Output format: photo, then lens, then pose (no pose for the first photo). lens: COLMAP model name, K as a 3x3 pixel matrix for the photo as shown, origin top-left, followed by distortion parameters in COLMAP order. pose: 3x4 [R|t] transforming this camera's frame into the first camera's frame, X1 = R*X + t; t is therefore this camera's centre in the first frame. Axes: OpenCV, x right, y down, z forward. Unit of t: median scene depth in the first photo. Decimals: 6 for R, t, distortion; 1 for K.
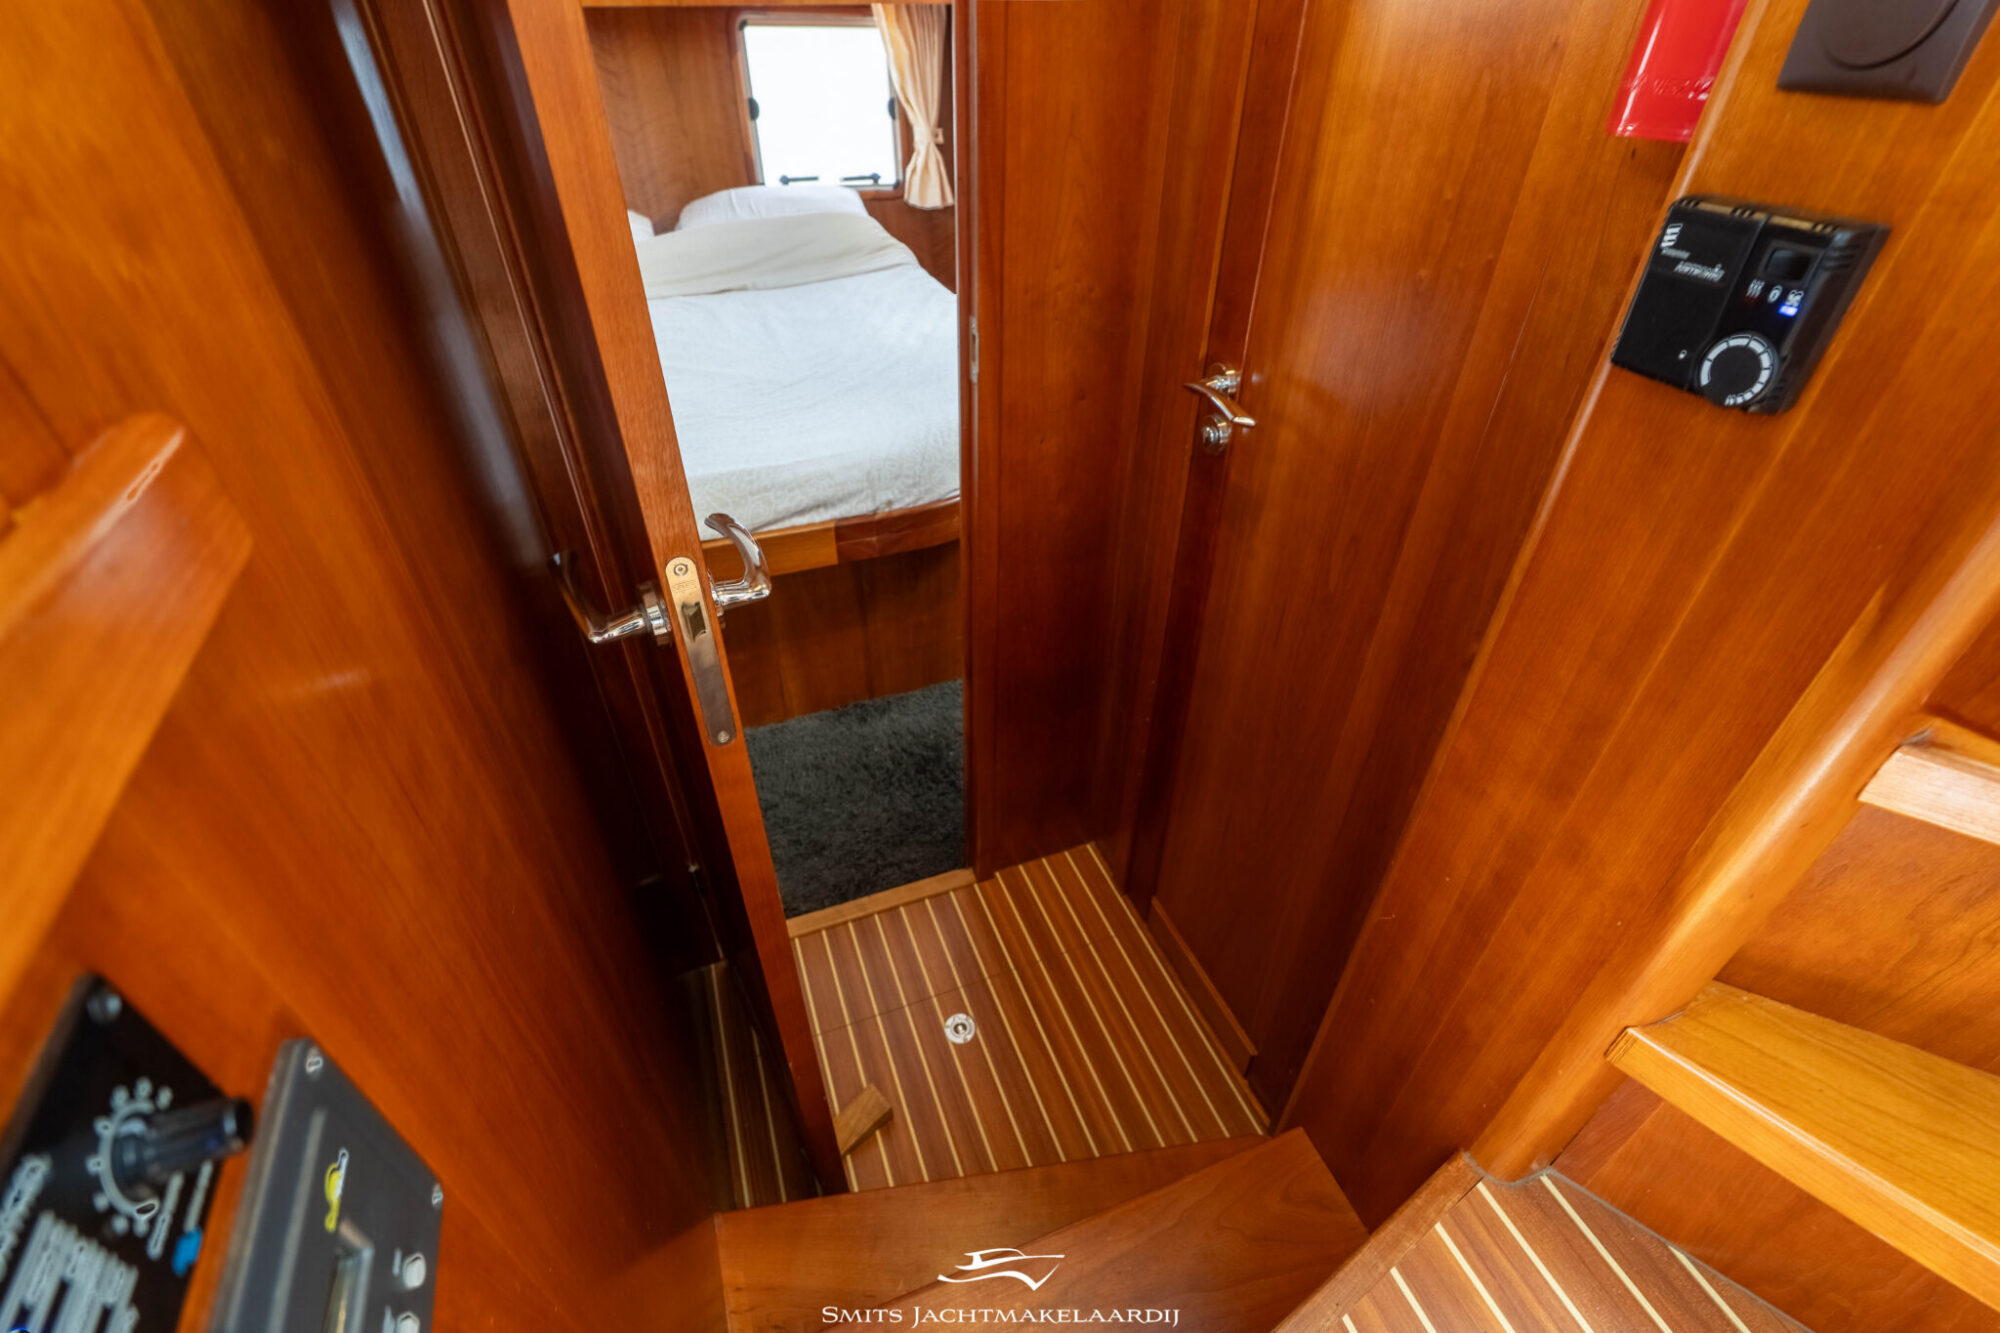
lens RADIAL K [[877.7, 0, 1004.4], [0, 877.7, 667.8], [0, 0, 1]] dist [-0.000995, -0.000247]
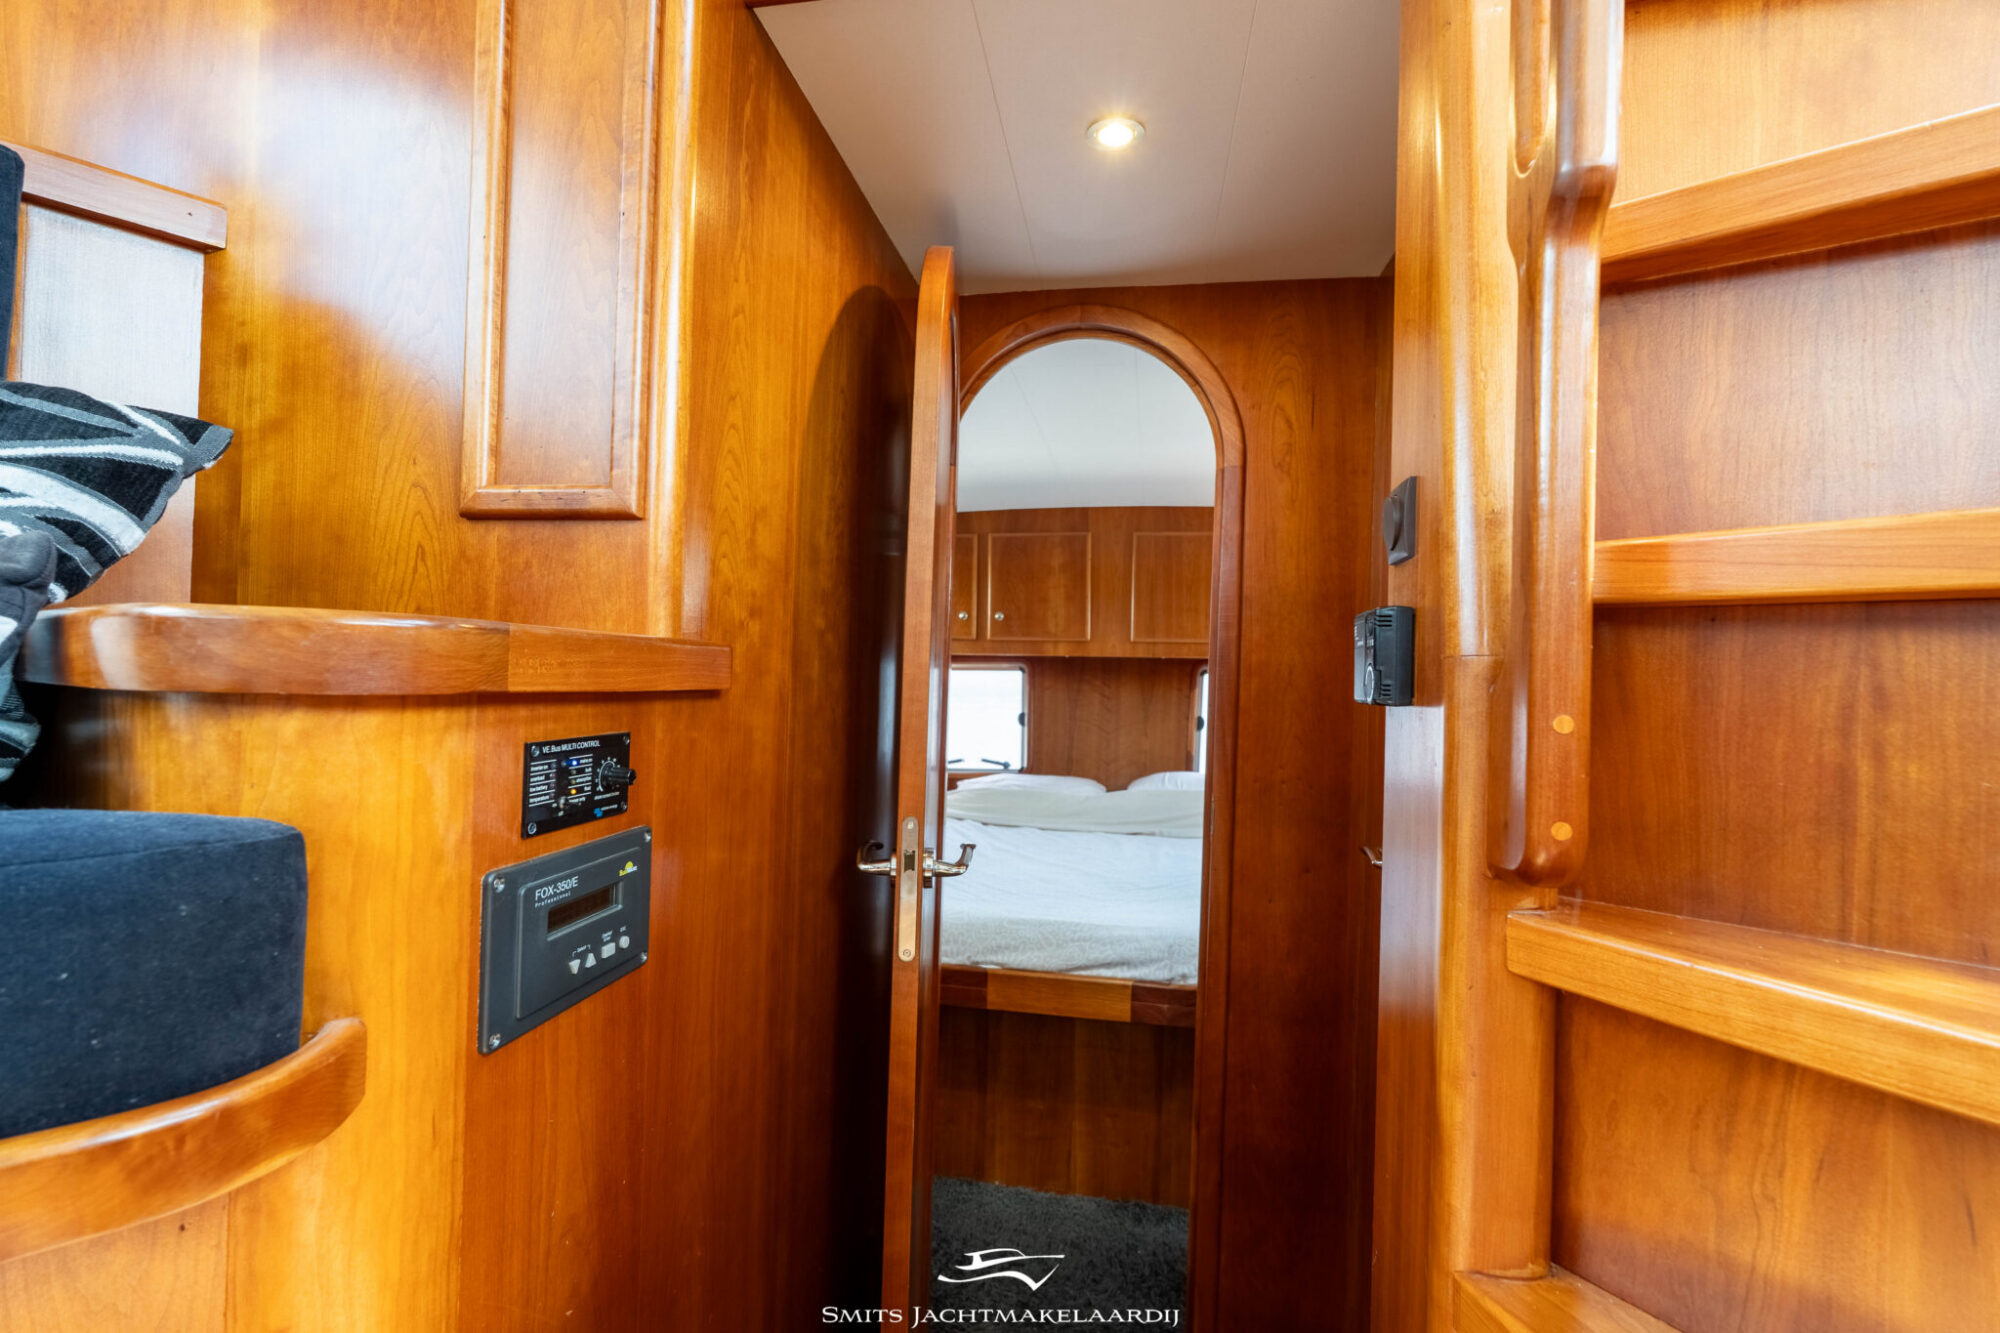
lens RADIAL K [[877.7, 0, 1004.2], [0, 877.7, 666.4], [0, 0, 1]] dist [-0.000995, -0.000247]
pose [[0.858181, 0.011284, -0.513223, 0.369786], [-0.329842, 0.778194, -0.534433, 0.275501], [0.393356, 0.627923, 0.671553, -0.168554]]
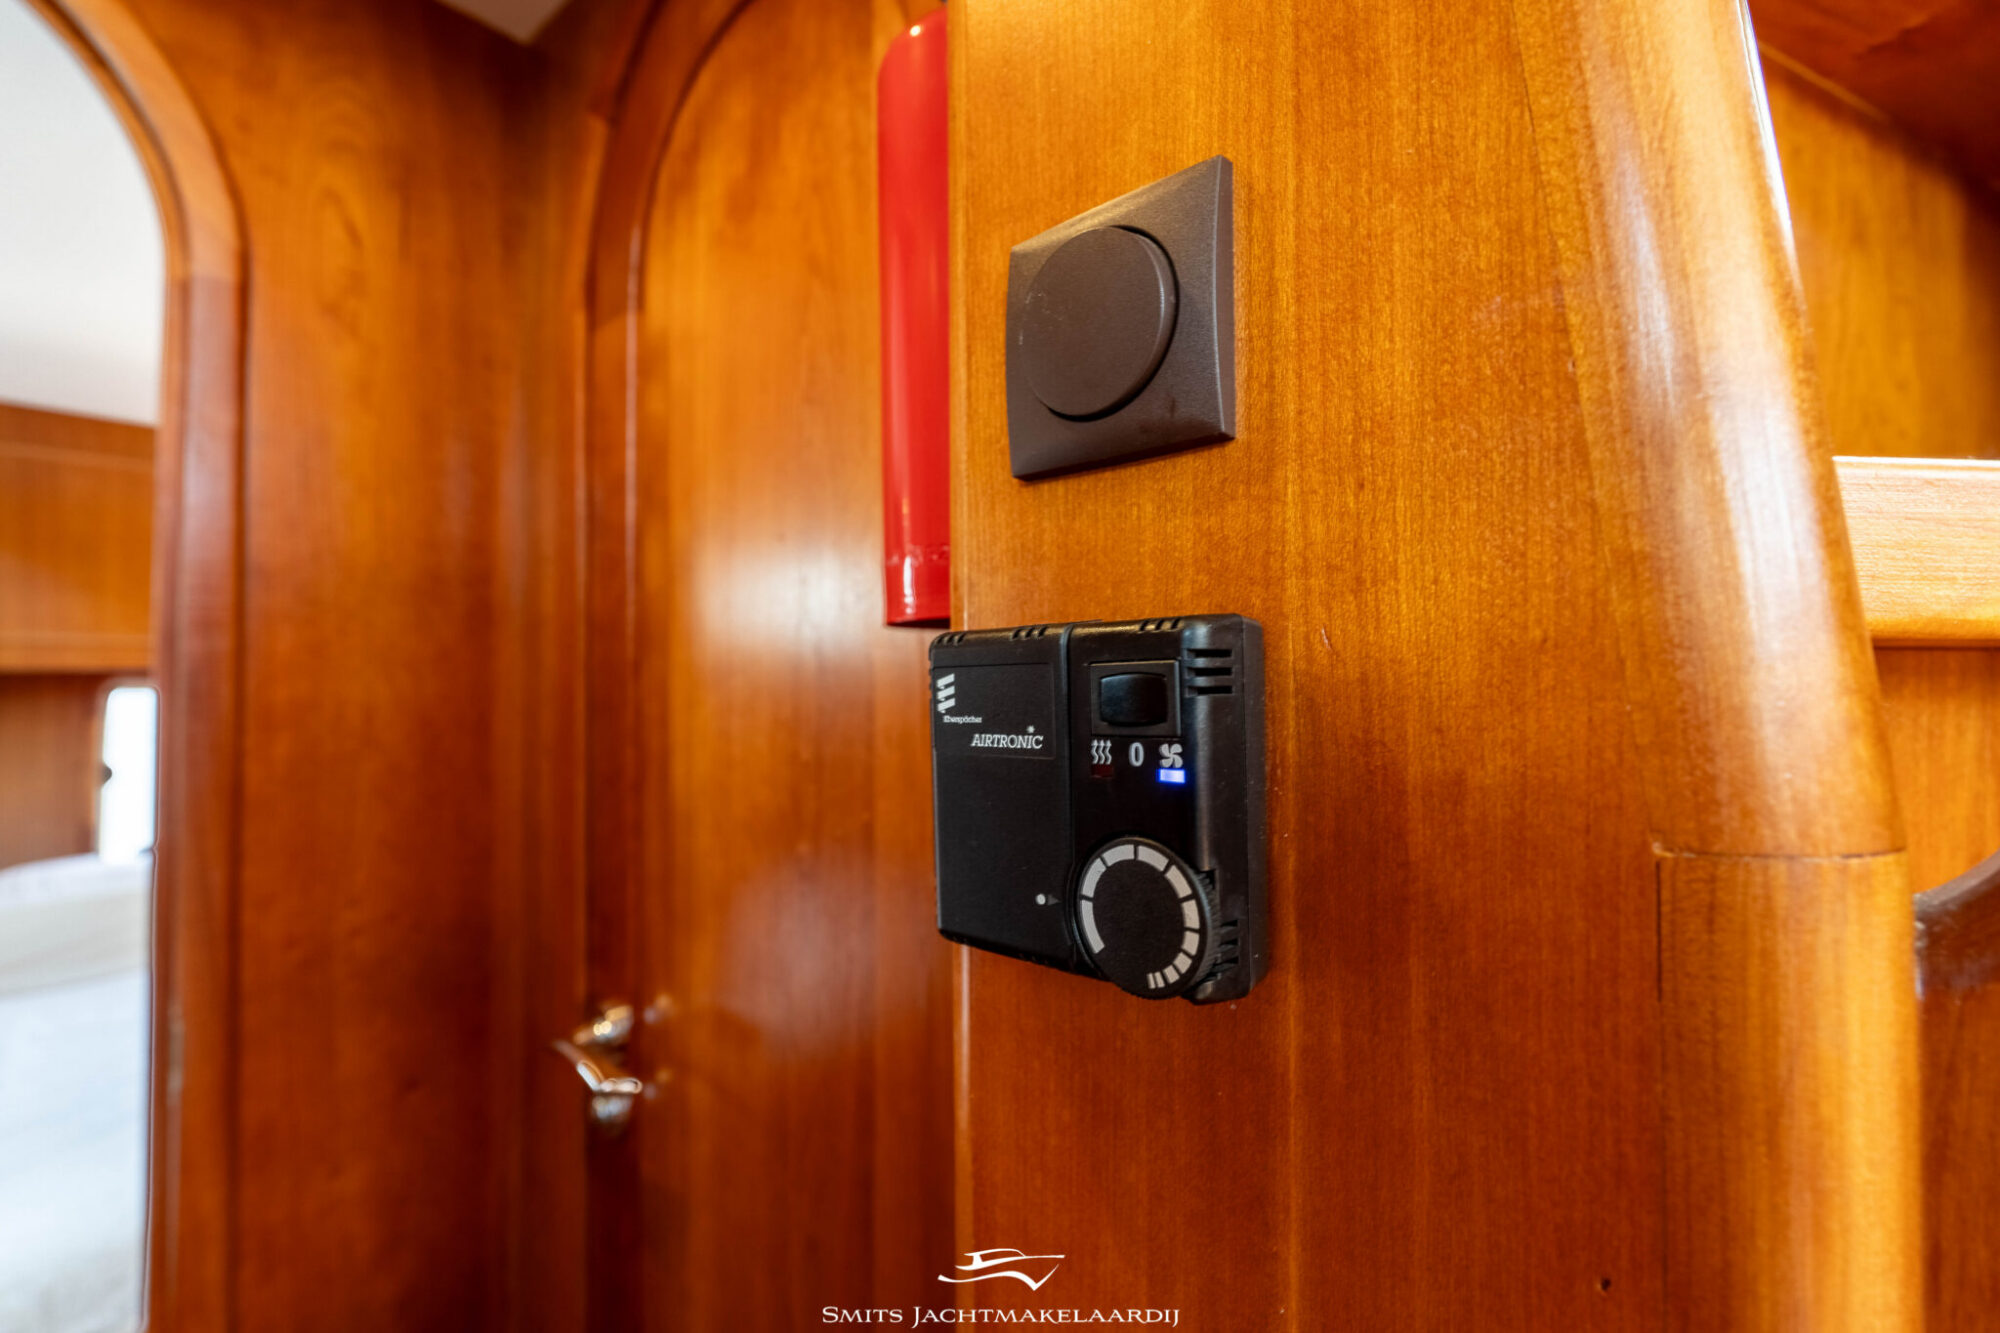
lens RADIAL K [[877.7, 0, 997.7], [0, 877.7, 671.0], [0, 0, 1]] dist [-0.000995, -0.000247]
pose [[0.887778, -0.006521, 0.460225, 0.186862], [0.290397, 0.783702, -0.549072, -0.069668], [-0.357099, 0.621102, 0.697647, 0.210214]]
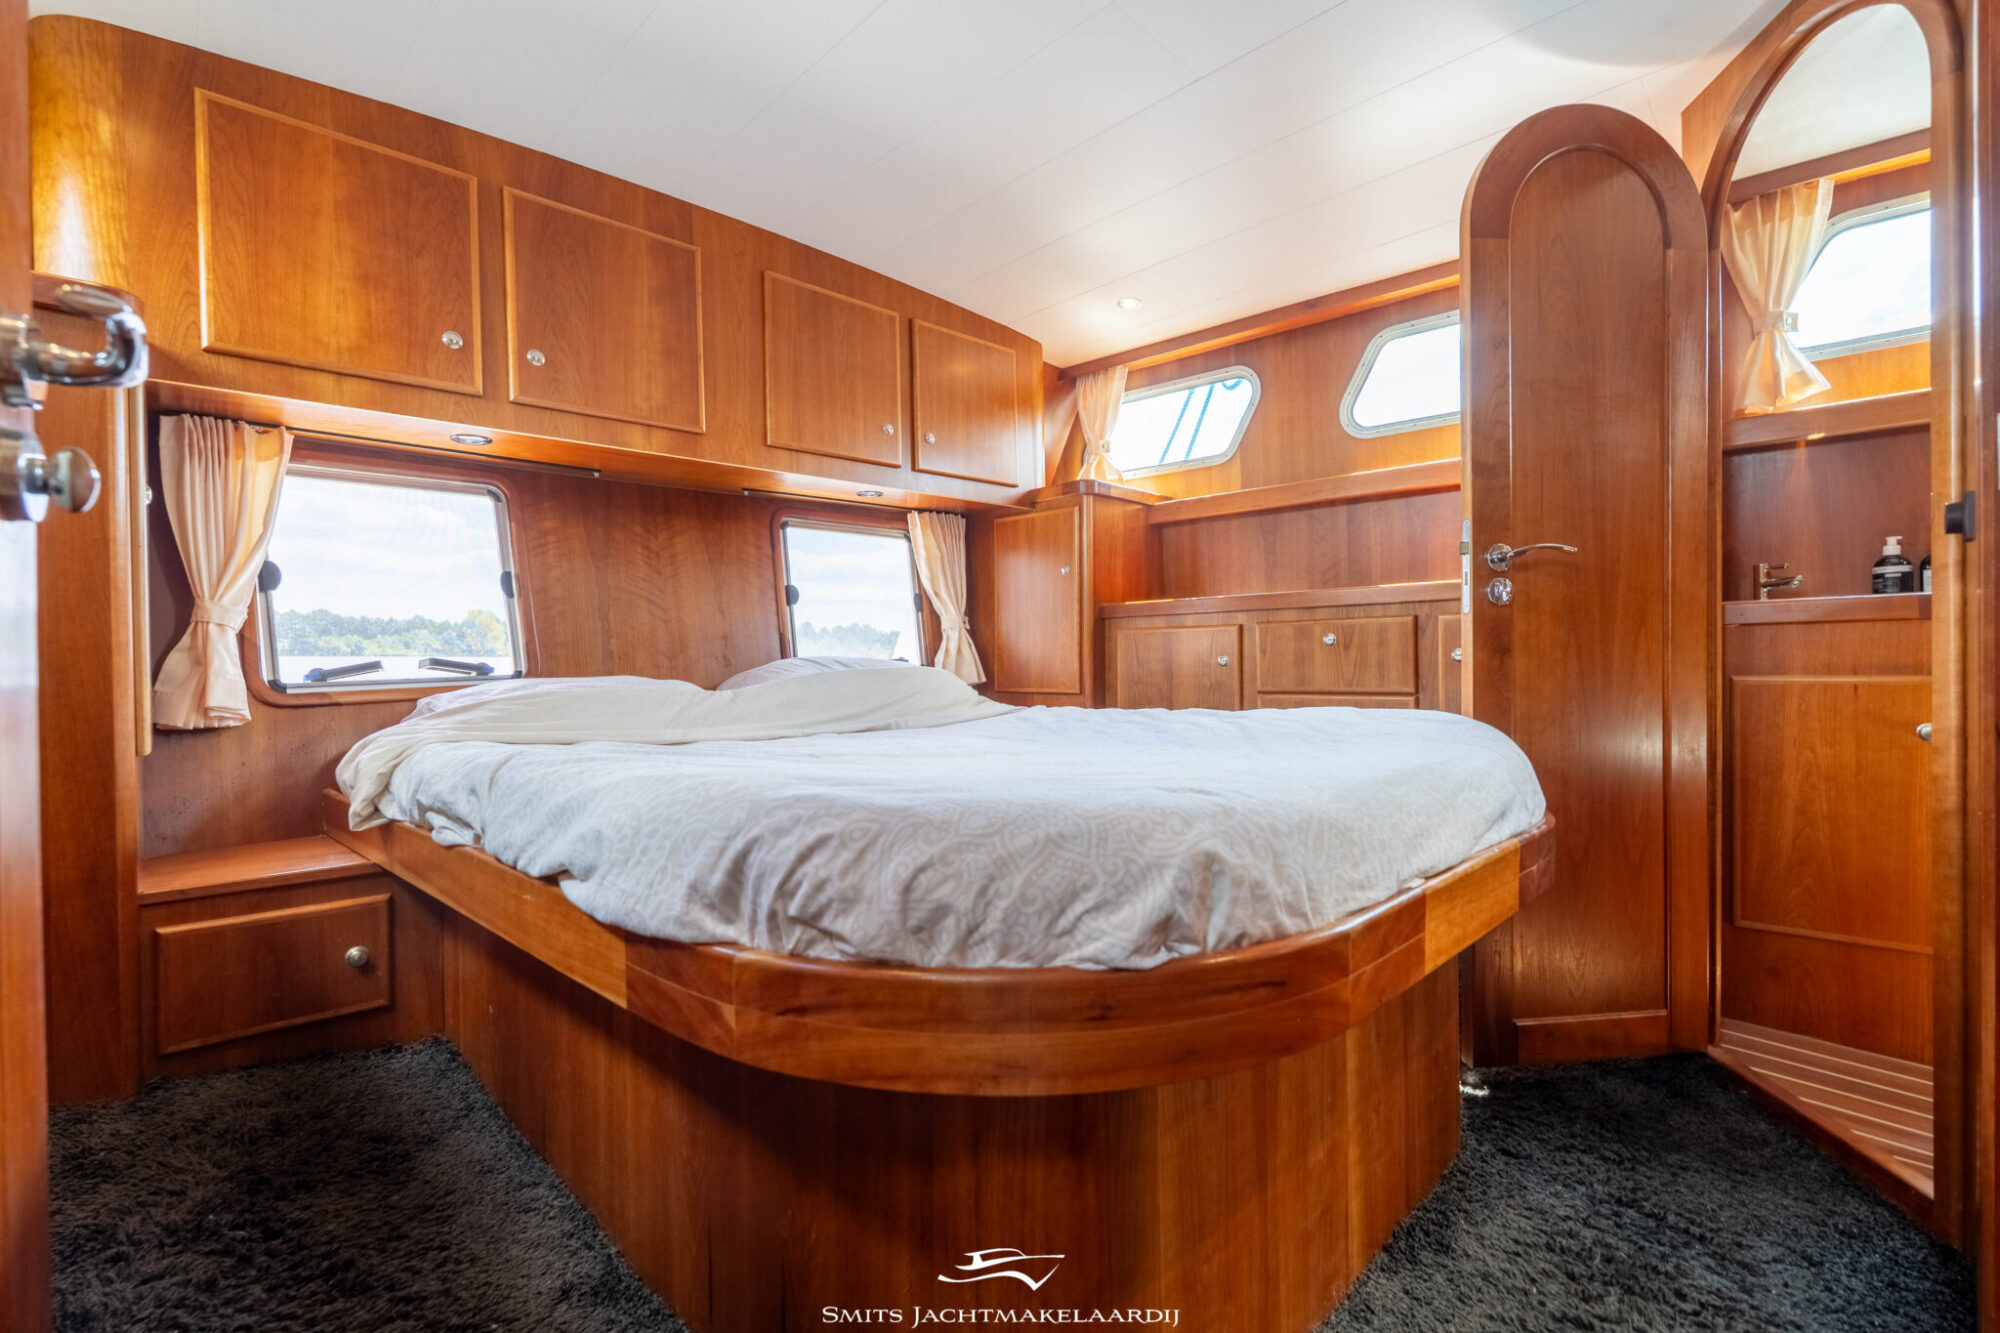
lens RADIAL K [[877.7, 0, 997.0], [0, 877.7, 670.1], [0, 0, 1]] dist [-0.000995, -0.000247]
pose [[0.918545, -0.024849, 0.394534, -1.199042], [0.260505, 0.788720, -0.556829, 0.003606], [-0.297340, 0.614250, 0.730948, 0.798036]]
